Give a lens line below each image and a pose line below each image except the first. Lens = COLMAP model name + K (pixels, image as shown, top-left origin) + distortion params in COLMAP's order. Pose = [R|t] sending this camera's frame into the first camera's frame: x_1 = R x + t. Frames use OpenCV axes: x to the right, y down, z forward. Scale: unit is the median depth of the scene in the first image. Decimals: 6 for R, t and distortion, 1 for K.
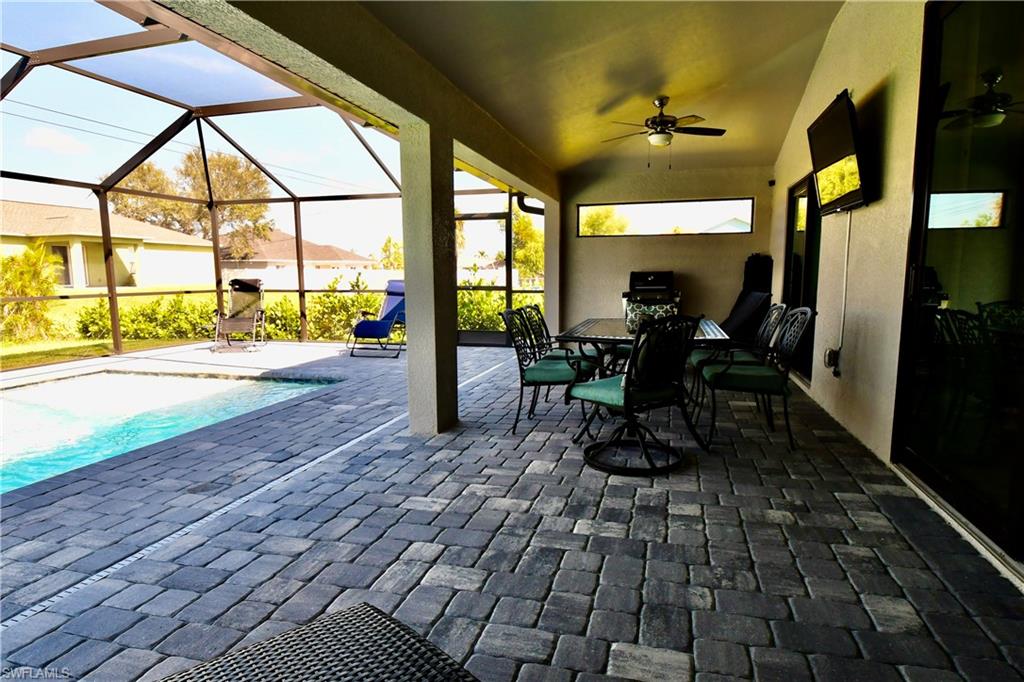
lens RADIAL K [[585.1, 0, 508.8], [0, 585.1, 350.8], [0, 0, 1]] dist [0.032832, -0.046122]
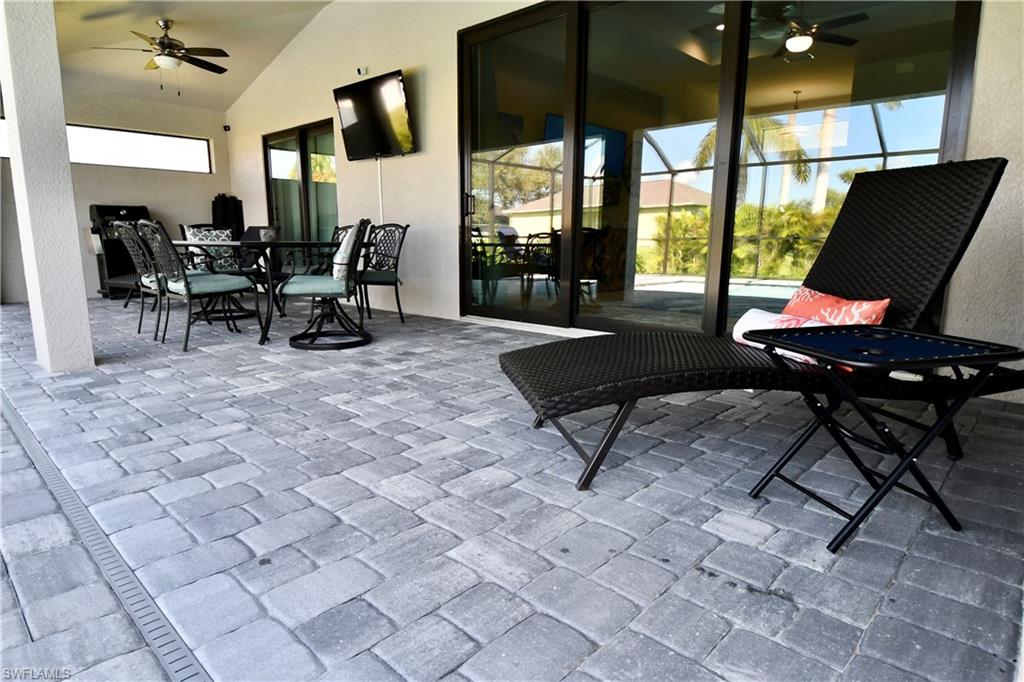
lens RADIAL K [[585.1, 0, 508.8], [0, 585.1, 350.8], [0, 0, 1]] dist [0.032832, -0.046122]
pose [[0.455013, -0.146960, 0.878274, -0.941346], [0.092851, 0.988742, 0.117340, 0.123966], [-0.885631, 0.028157, 0.463536, 0.120521]]
